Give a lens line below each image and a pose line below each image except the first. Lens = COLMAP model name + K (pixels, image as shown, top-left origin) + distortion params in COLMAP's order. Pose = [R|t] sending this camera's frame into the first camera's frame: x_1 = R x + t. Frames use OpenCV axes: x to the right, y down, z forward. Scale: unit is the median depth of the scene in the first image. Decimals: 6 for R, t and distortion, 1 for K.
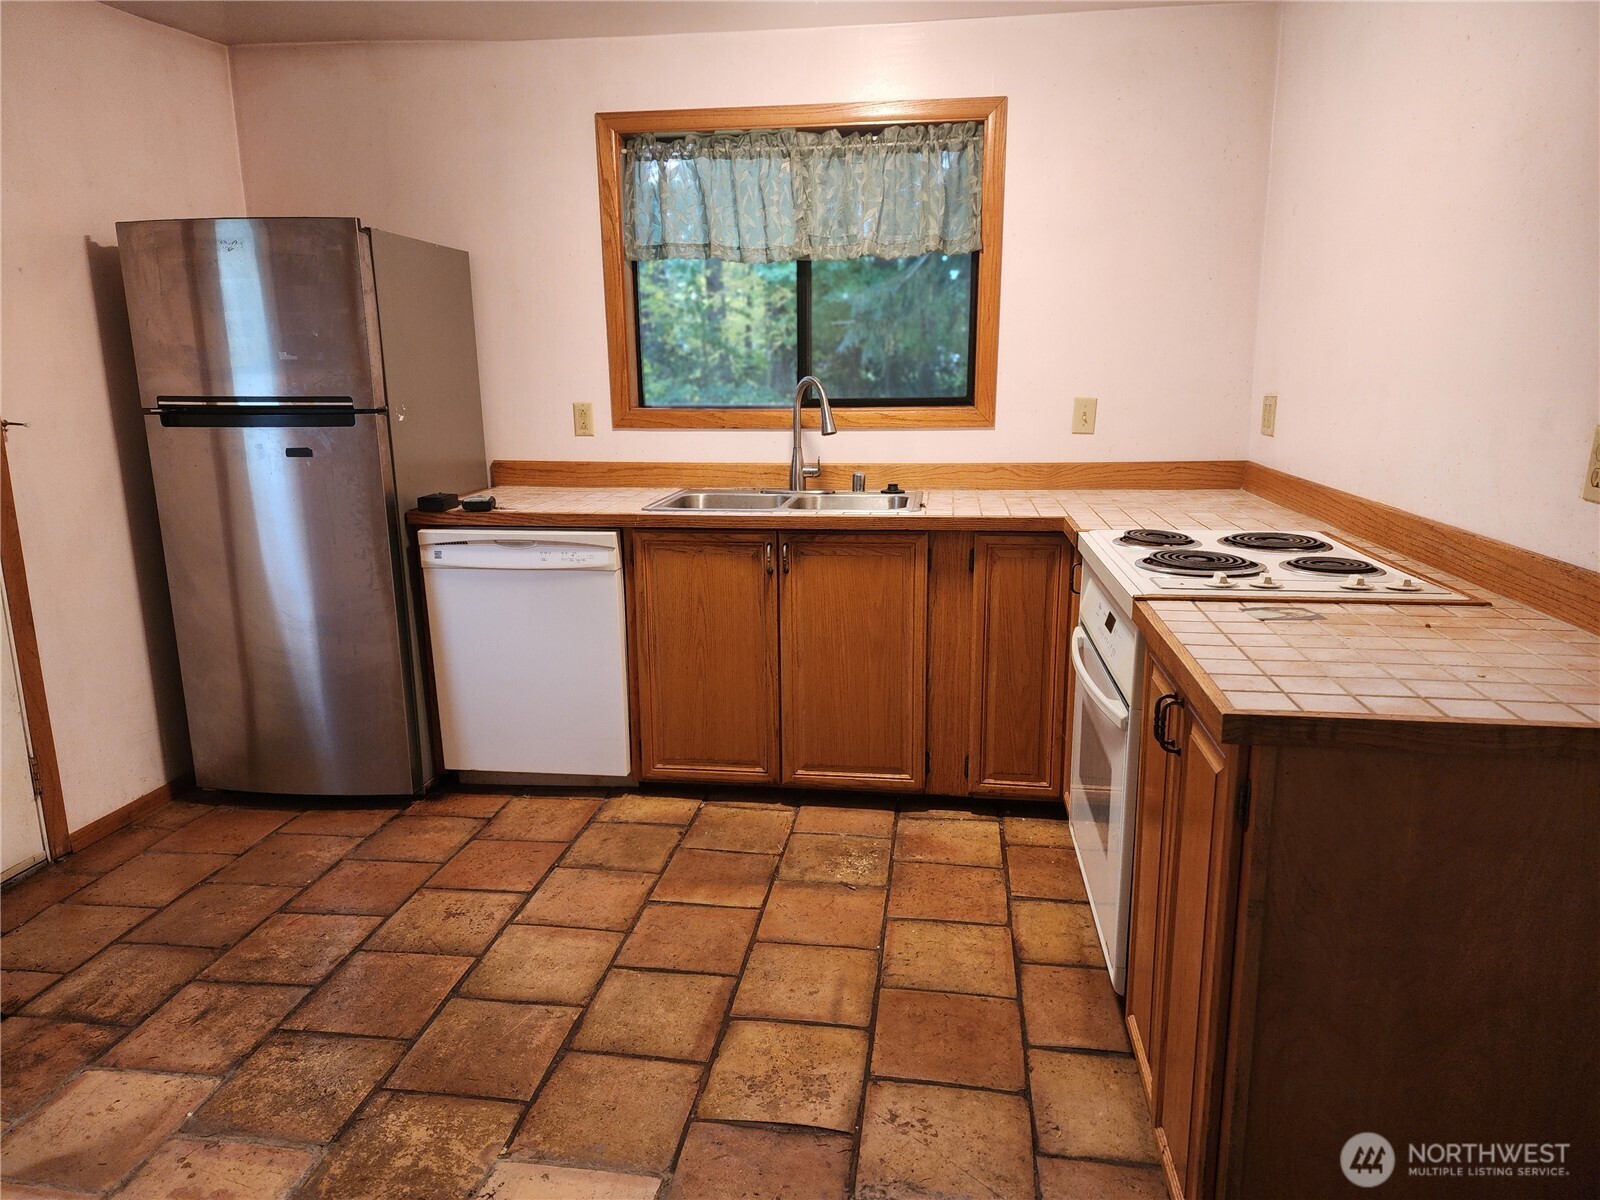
lens RADIAL K [[1066.4, 0, 790.6], [0, 1066.4, 602.2], [0, 0, 1]] dist [0.074152, -0.063221]
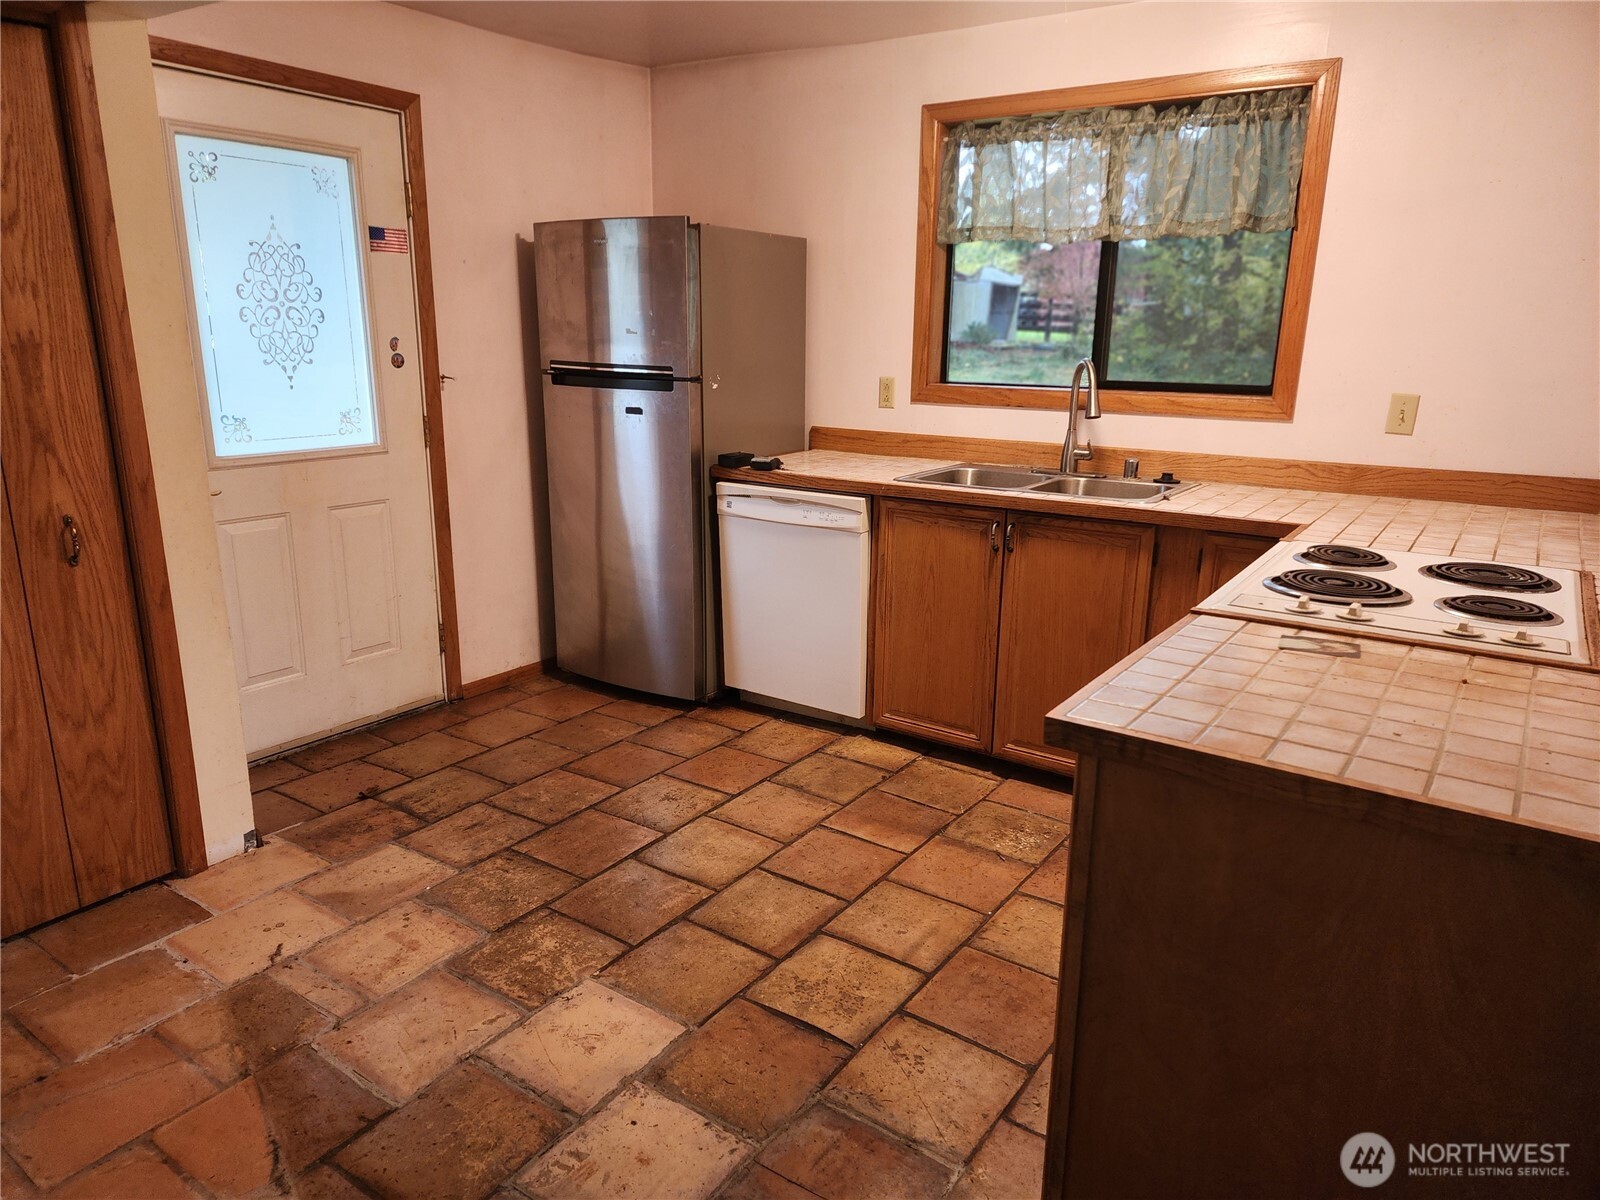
lens RADIAL K [[1061.6, 0, 800.0], [0, 1061.6, 600.0], [0, 0, 1]] dist [0.115265, -0.143762]
pose [[0.896272, 0.131623, -0.423524, 0.254766], [-0.117681, 0.991295, 0.059036, -0.018071], [0.427608, -0.003072, 0.903959, -0.022171]]
